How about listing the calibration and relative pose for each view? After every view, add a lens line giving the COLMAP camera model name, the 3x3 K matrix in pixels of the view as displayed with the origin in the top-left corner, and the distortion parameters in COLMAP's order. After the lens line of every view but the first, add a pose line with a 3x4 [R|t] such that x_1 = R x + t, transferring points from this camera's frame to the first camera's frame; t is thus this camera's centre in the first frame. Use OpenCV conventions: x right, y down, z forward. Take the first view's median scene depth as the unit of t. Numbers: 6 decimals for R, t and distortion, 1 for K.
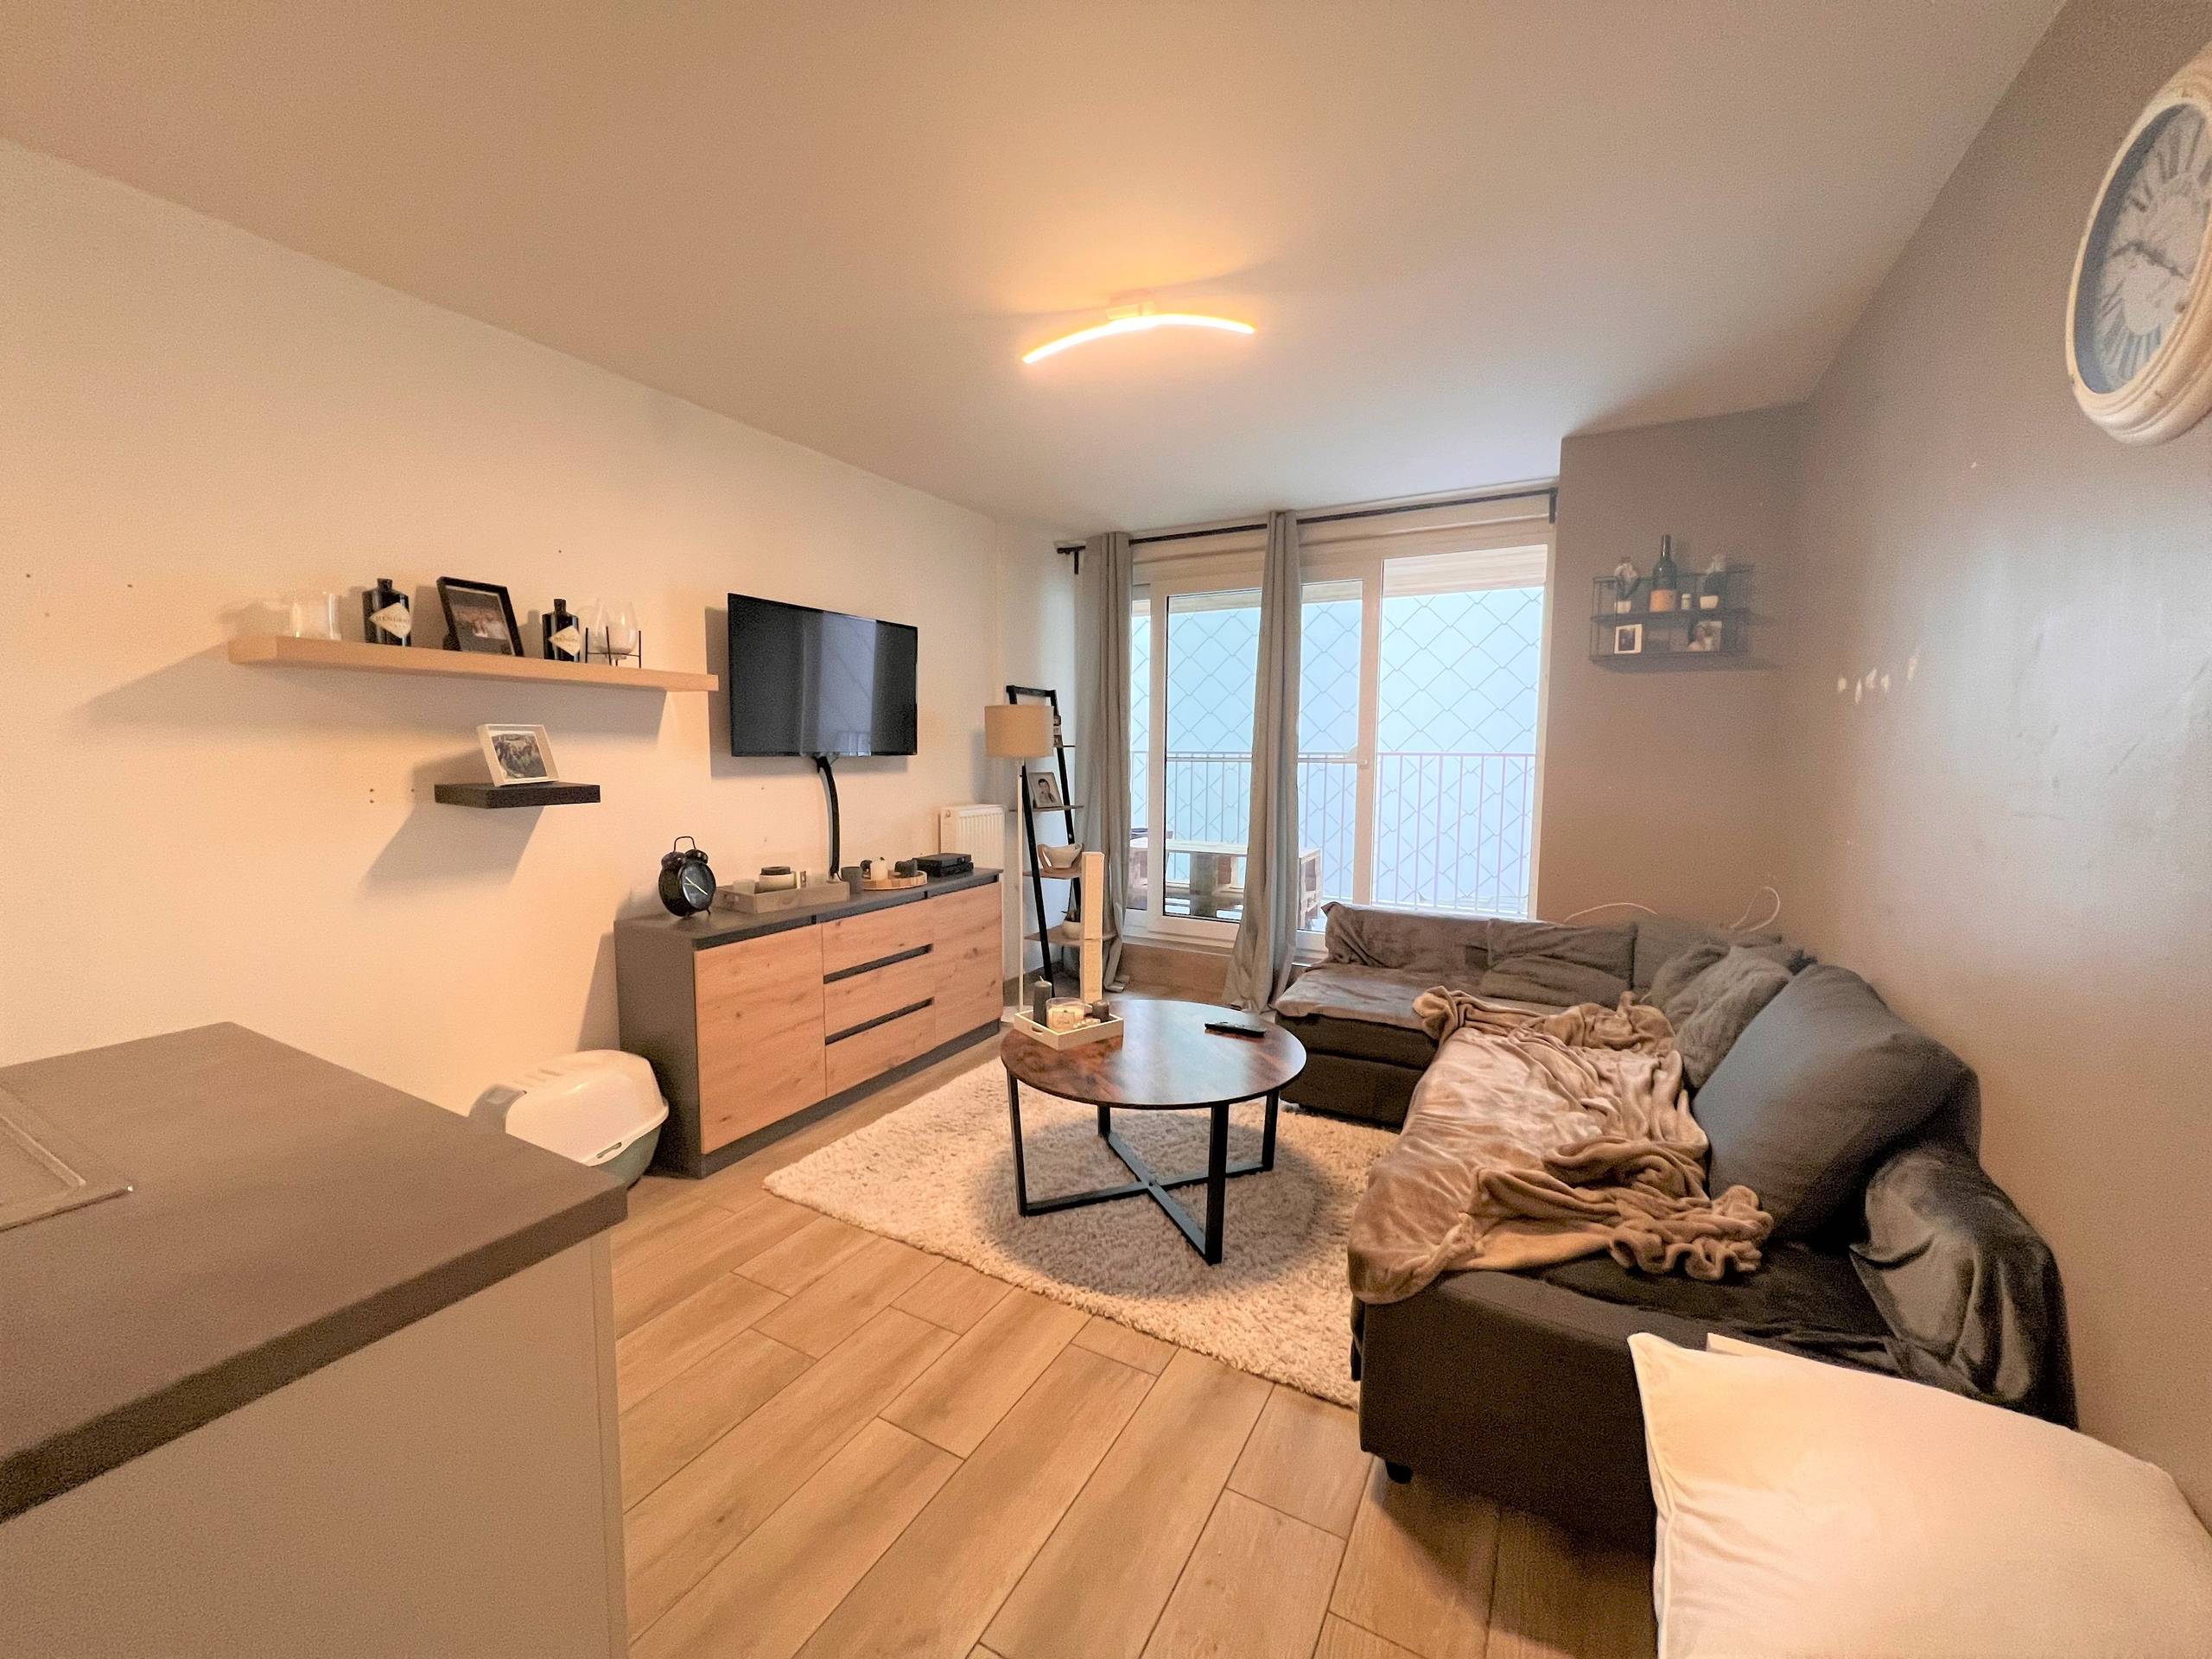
lens RADIAL K [[881.5, 0, 1100.0], [0, 881.5, 831.3], [0, 0, 1]] dist [-0.001112, -0.000019]
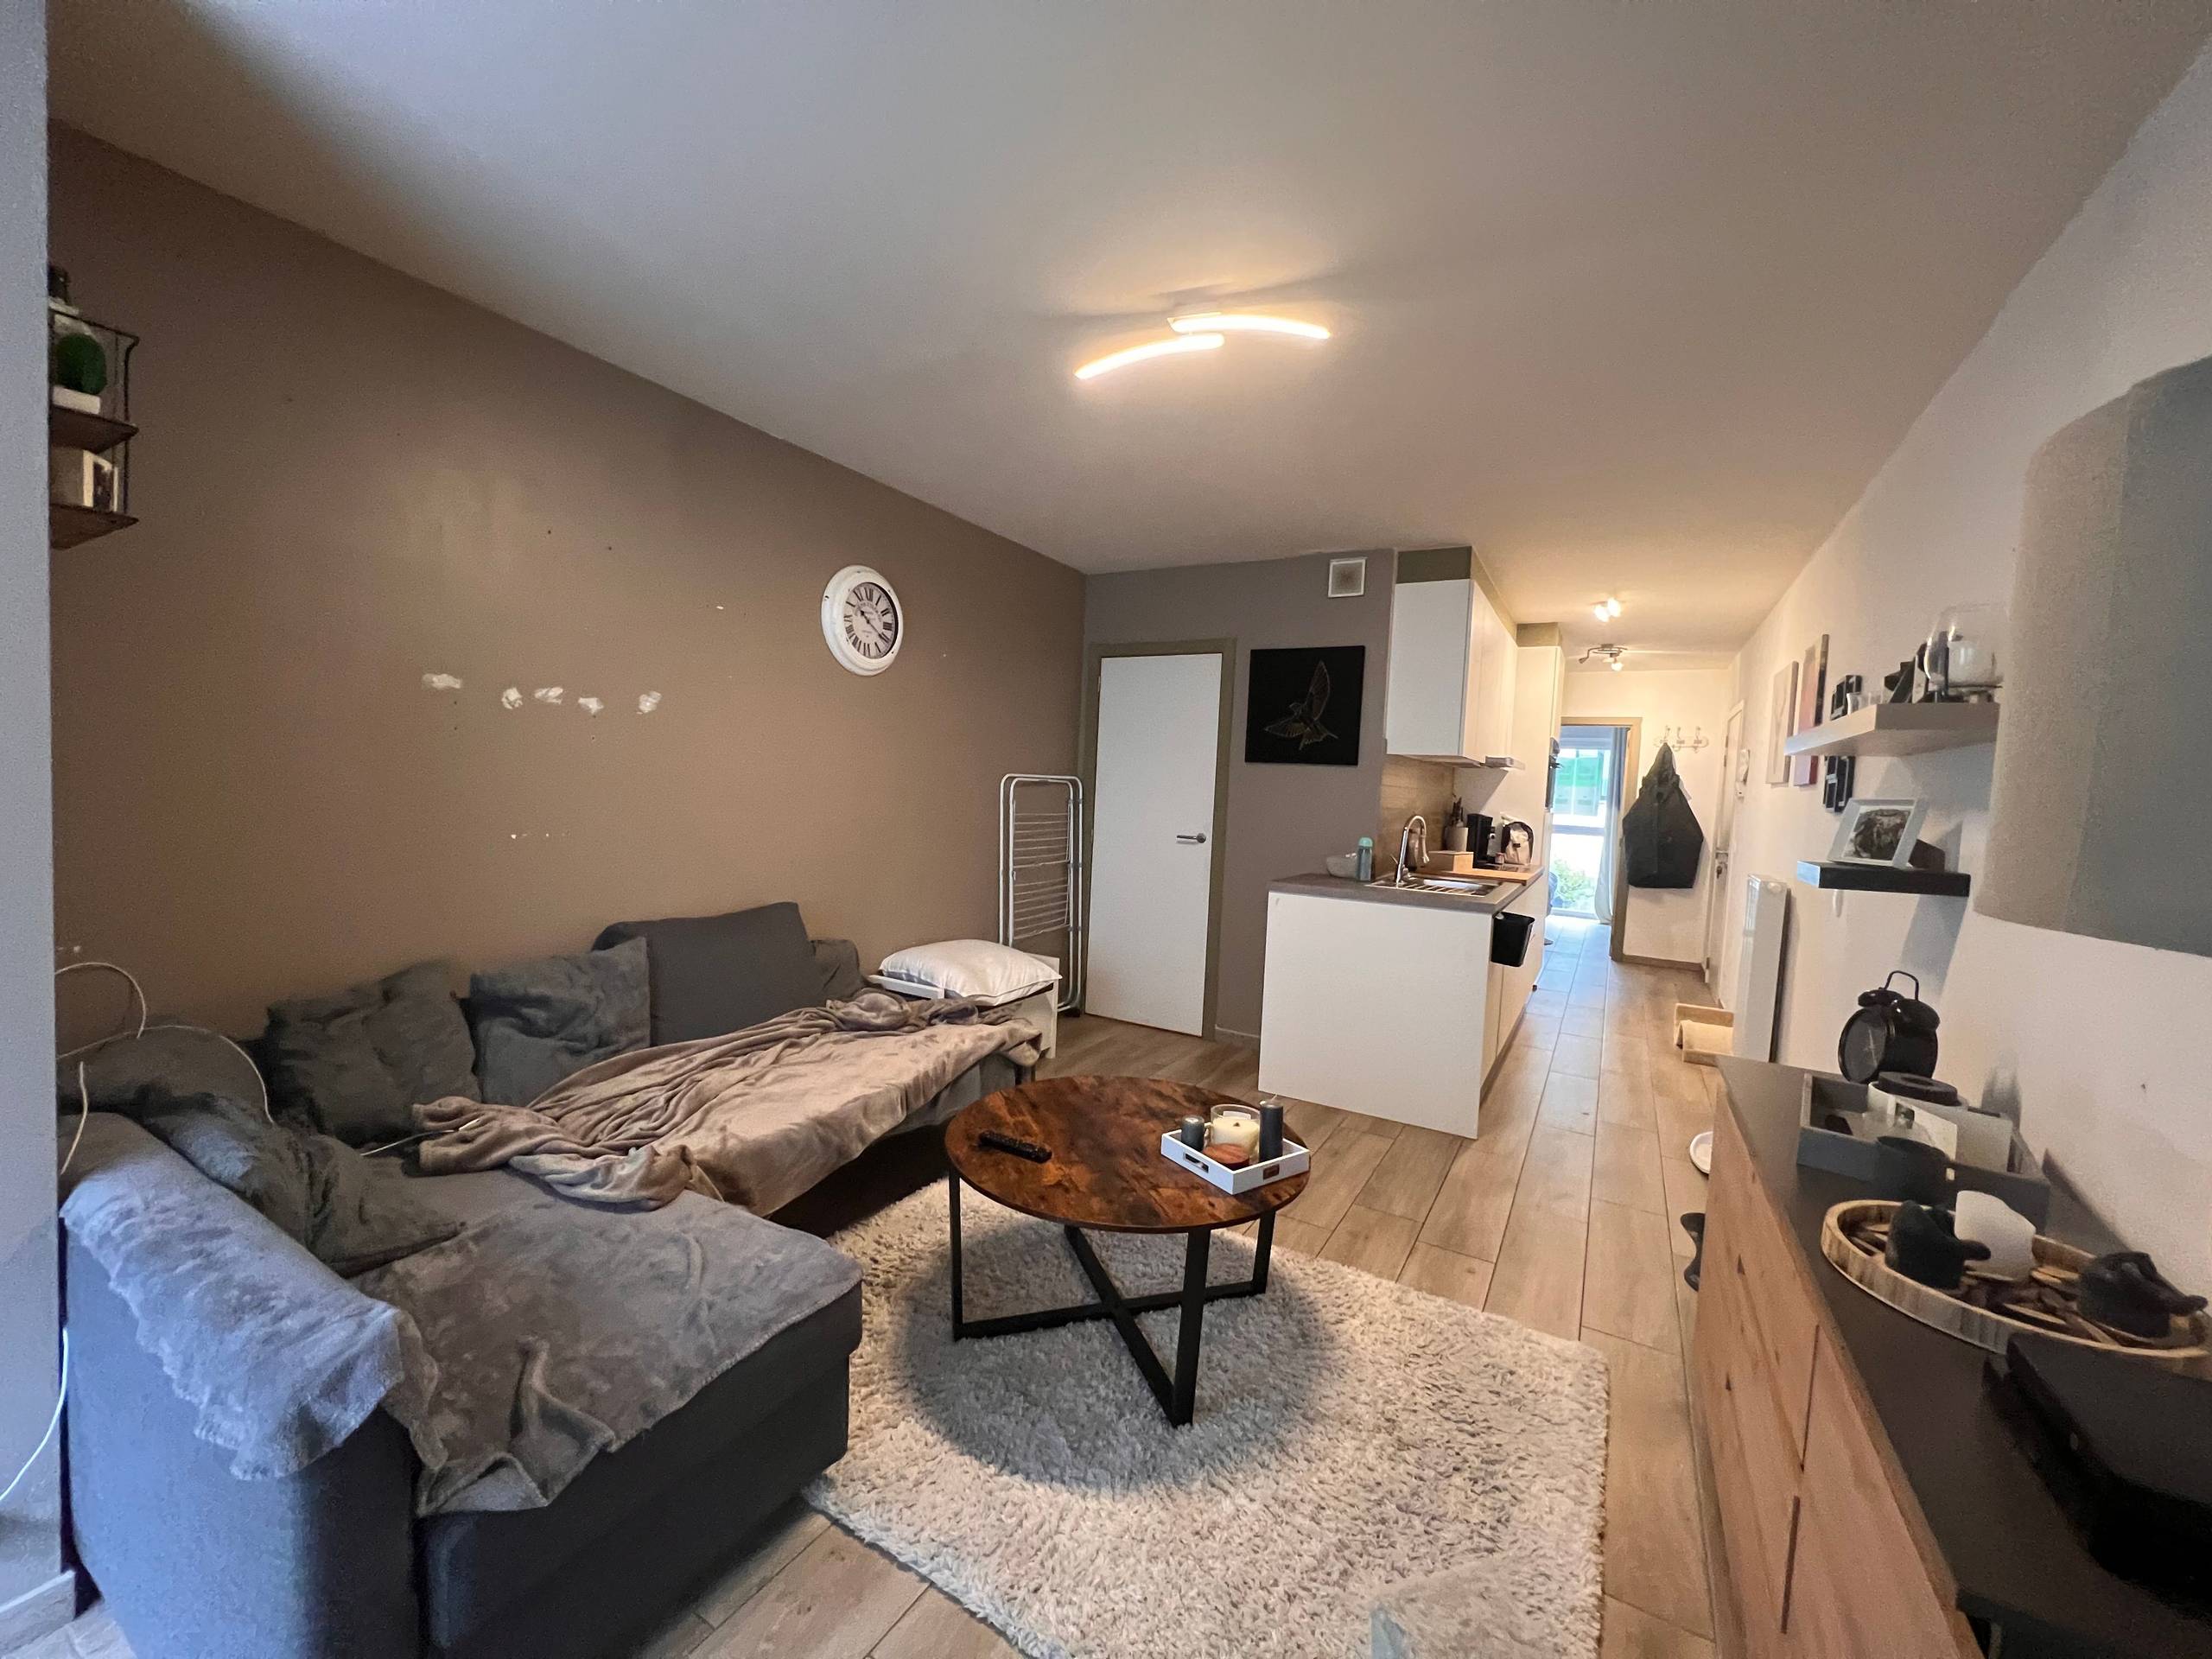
lens RADIAL K [[881.5, 0, 1100.0], [0, 881.5, 831.3], [0, 0, 1]] dist [-0.001112, -0.000019]
pose [[-0.998030, -0.058121, 0.023617, 0.067041], [-0.053847, 0.986774, 0.152898, -0.145130], [-0.032191, 0.151326, -0.987960, 1.489730]]
